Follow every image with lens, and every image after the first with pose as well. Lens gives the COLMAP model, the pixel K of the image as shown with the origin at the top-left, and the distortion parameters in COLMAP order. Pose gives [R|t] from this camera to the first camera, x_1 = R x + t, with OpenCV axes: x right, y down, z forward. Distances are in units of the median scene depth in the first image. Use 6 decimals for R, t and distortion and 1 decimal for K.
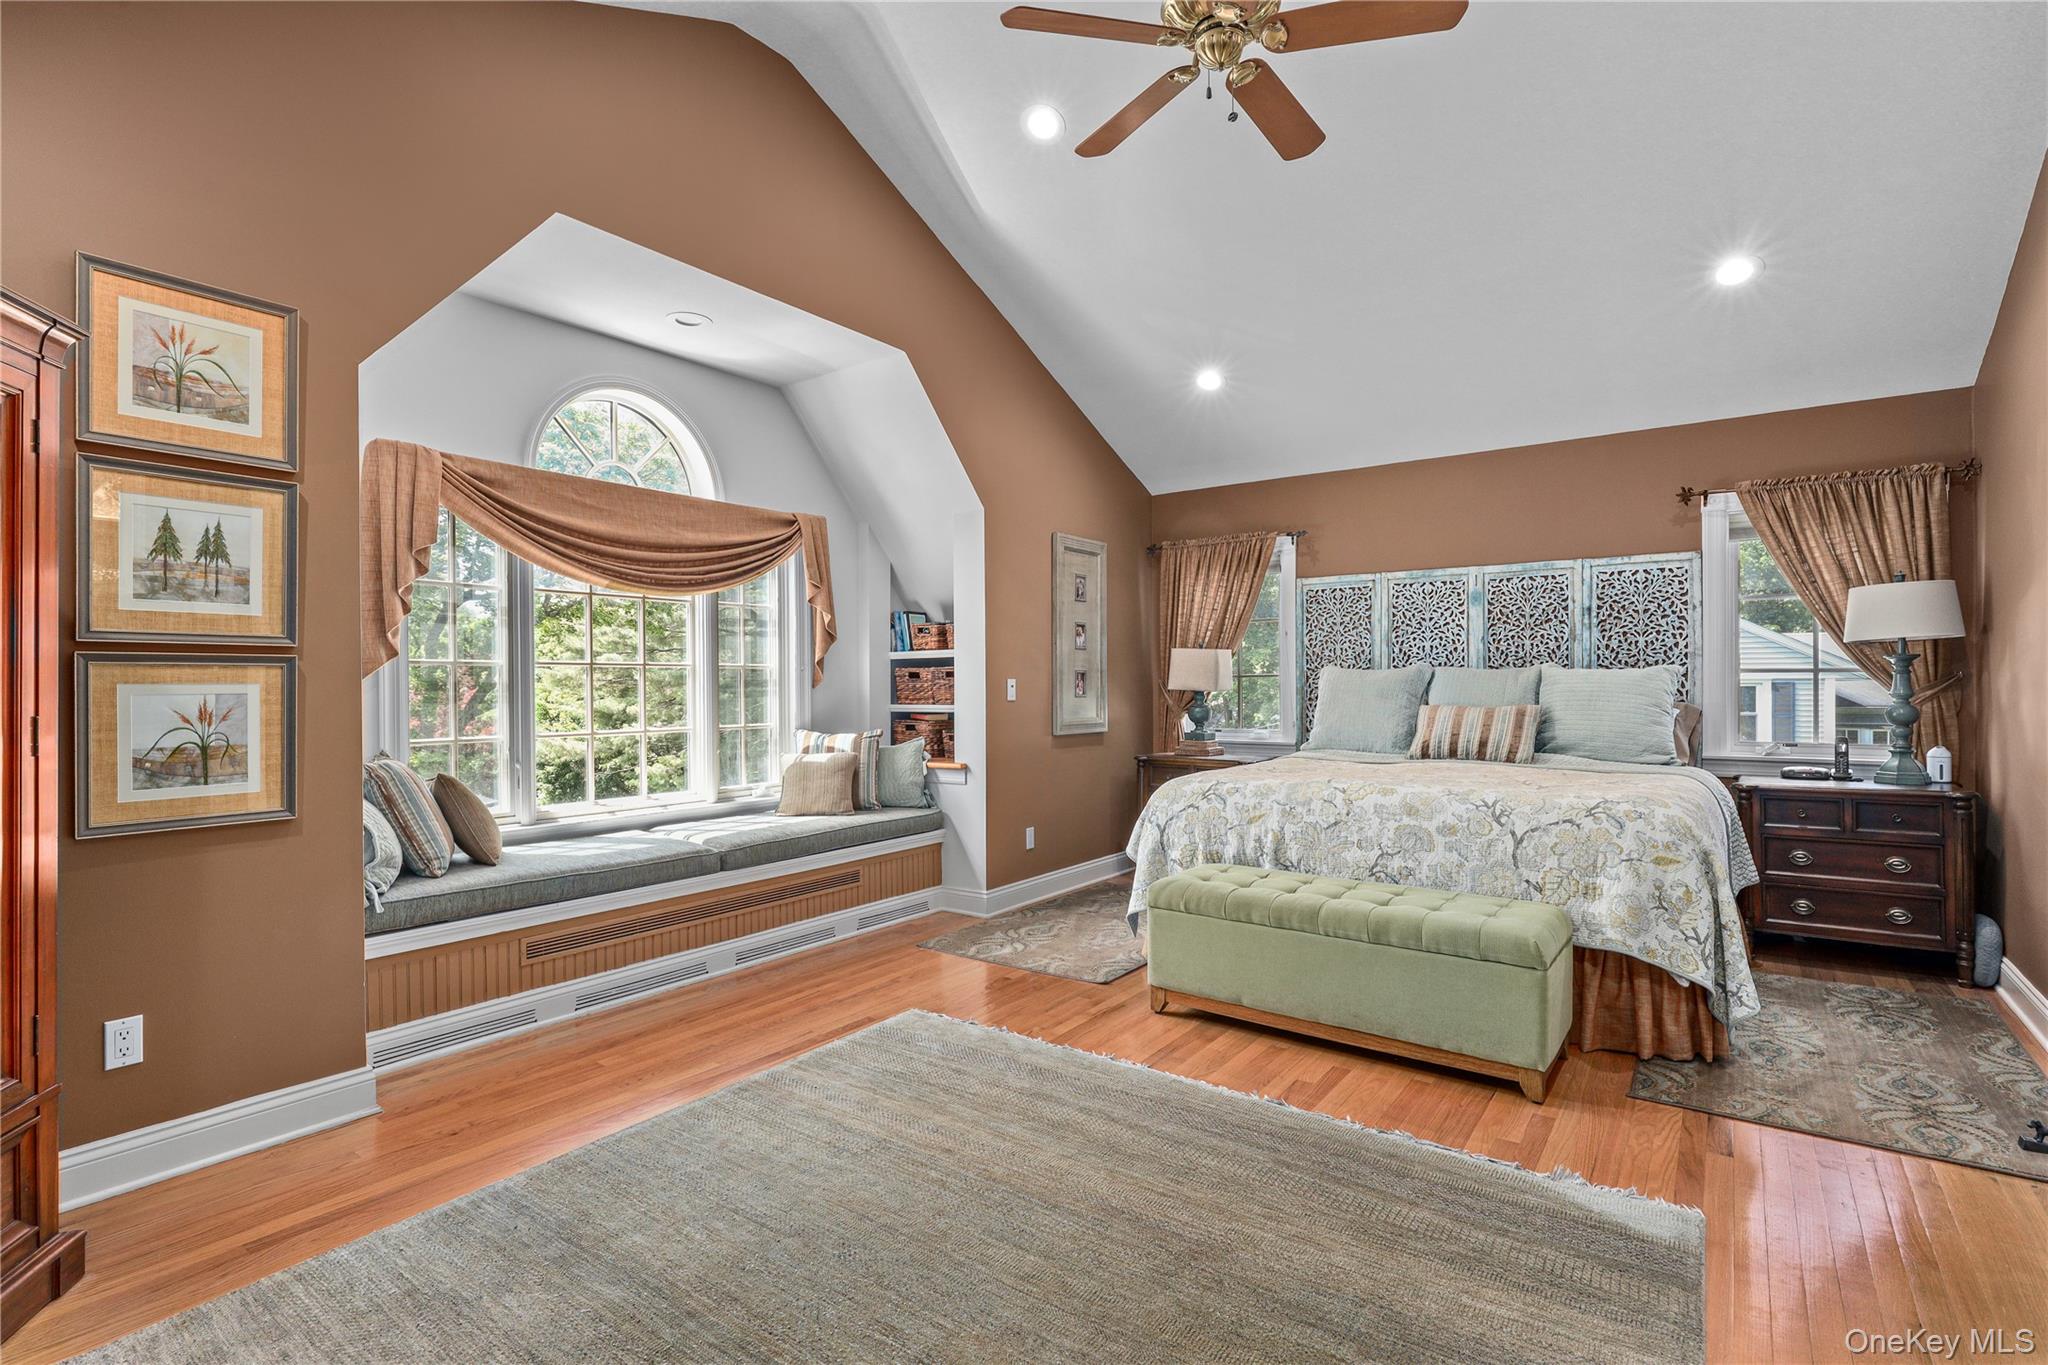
lens RADIAL K [[980.4, 0, 1022.3], [0, 980.4, 678.6], [0, 0, 1]] dist [-0.001574, 0.000057]
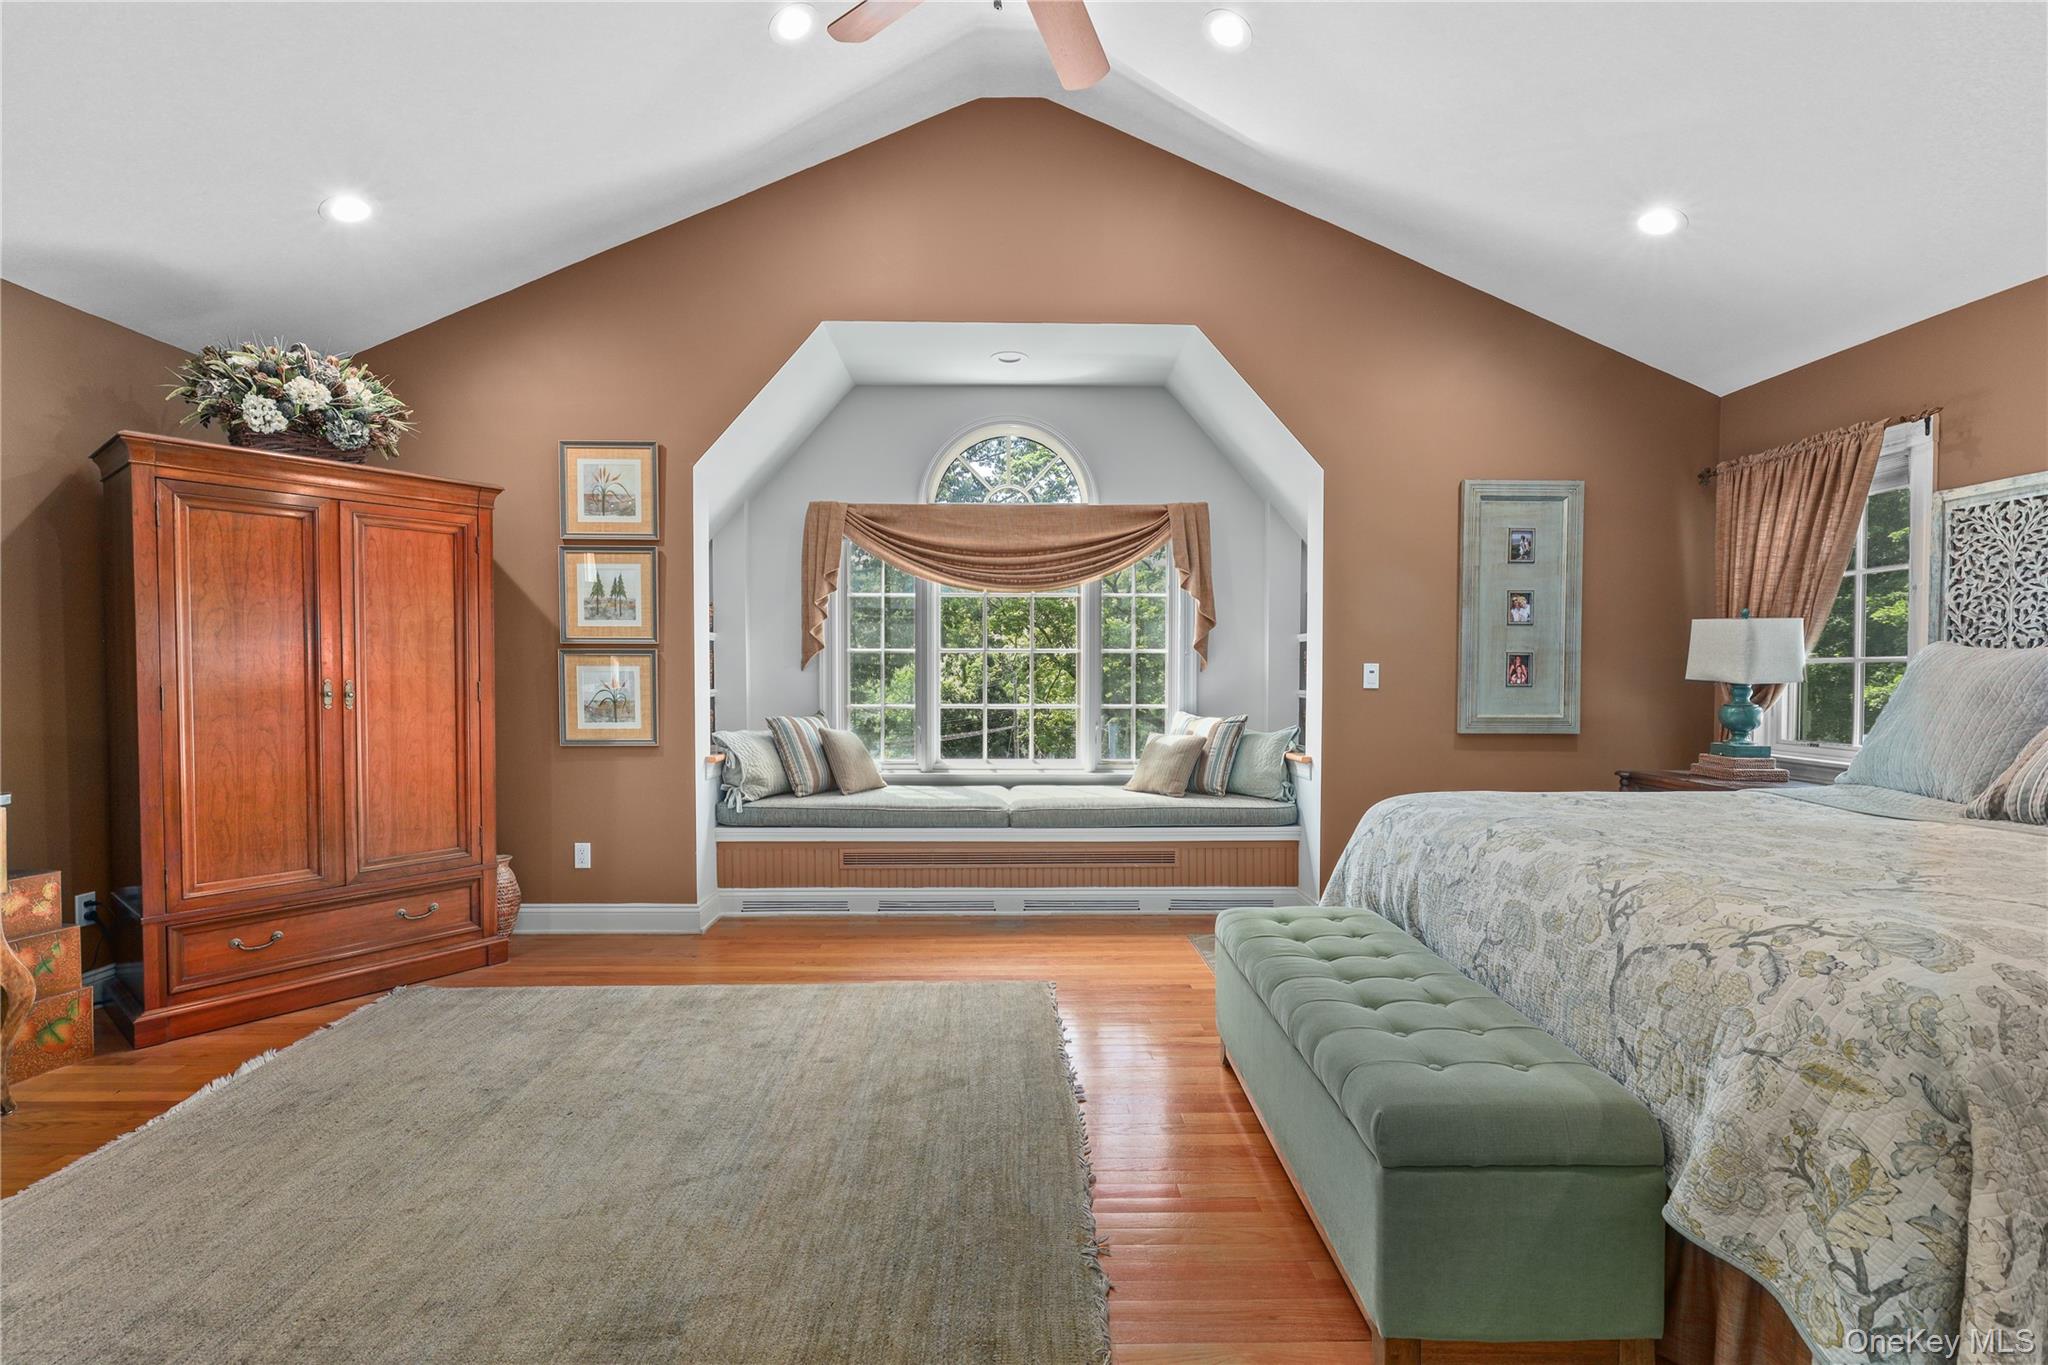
lens RADIAL K [[928.1, 0, 1021.1], [0, 928.1, 679.5], [0, 0, 1]] dist [-0.000505, 0.000093]
pose [[0.602565, 0.016354, -0.797902, 0.574568], [-0.000171, 0.999793, 0.020363, -0.002440], [0.798070, -0.012134, 0.602443, 0.341104]]
